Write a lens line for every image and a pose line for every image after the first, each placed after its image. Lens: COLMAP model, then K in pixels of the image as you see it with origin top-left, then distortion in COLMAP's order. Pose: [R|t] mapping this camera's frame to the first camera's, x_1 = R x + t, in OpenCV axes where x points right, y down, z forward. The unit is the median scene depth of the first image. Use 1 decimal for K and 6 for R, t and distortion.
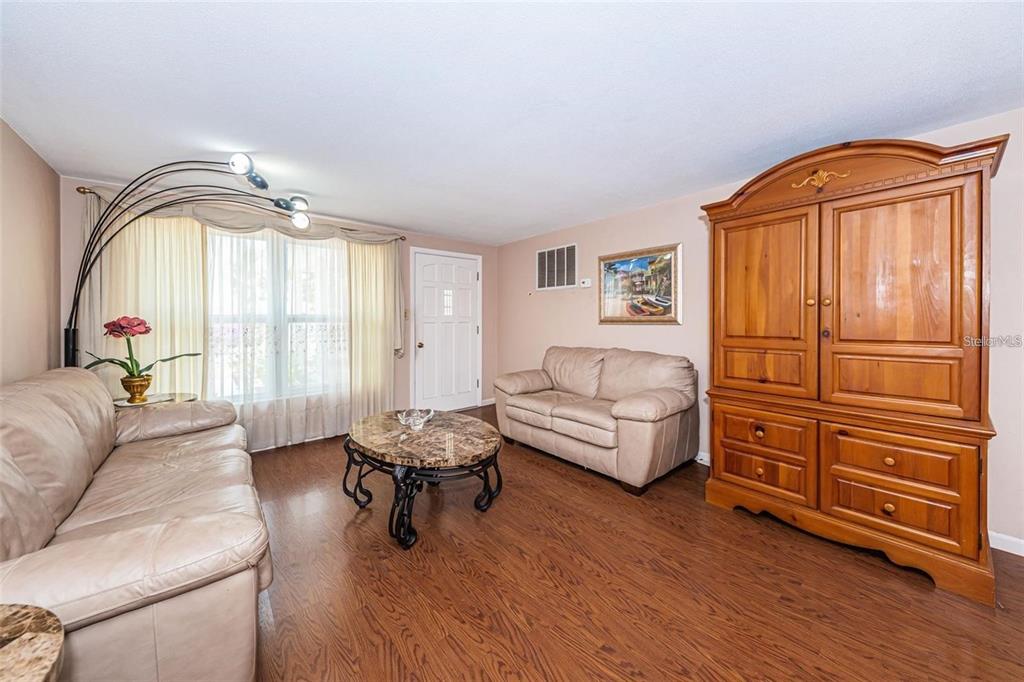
lens RADIAL K [[348.7, 0, 511.1], [0, 348.7, 324.3], [0, 0, 1]] dist [0.000265, -0.000011]
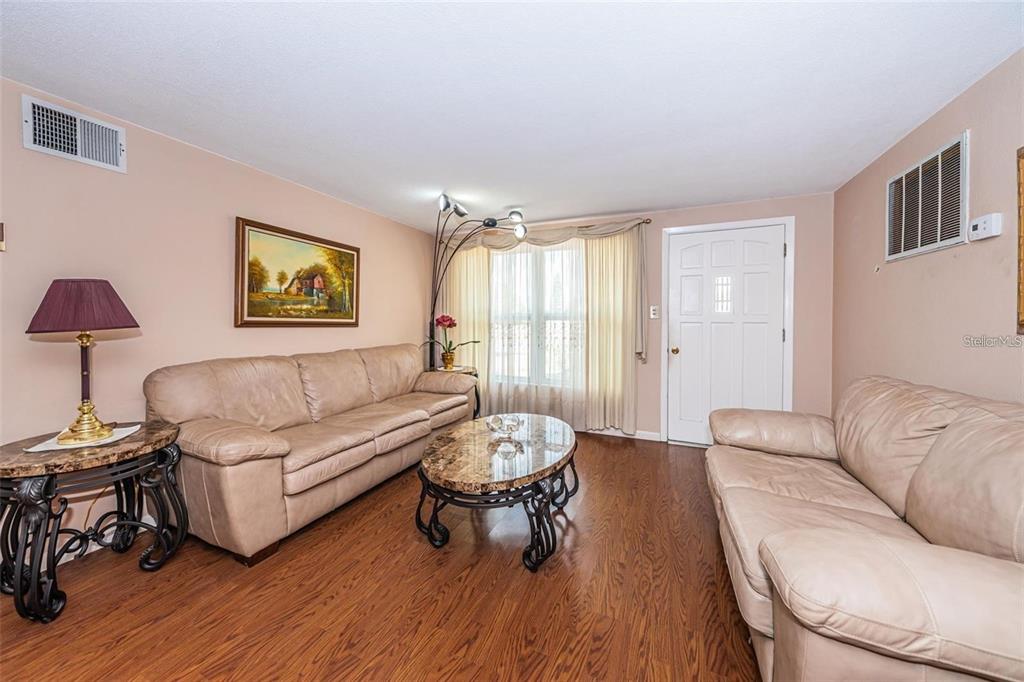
lens RADIAL K [[360.6, 0, 513.7], [0, 360.6, 314.0], [0, 0, 1]] dist [0.000568, -0.000045]
pose [[0.451481, -0.005153, -0.892266, 0.334157], [-0.016718, 0.999759, -0.014233, -0.004764], [0.892124, 0.021343, 0.451286, 0.333243]]
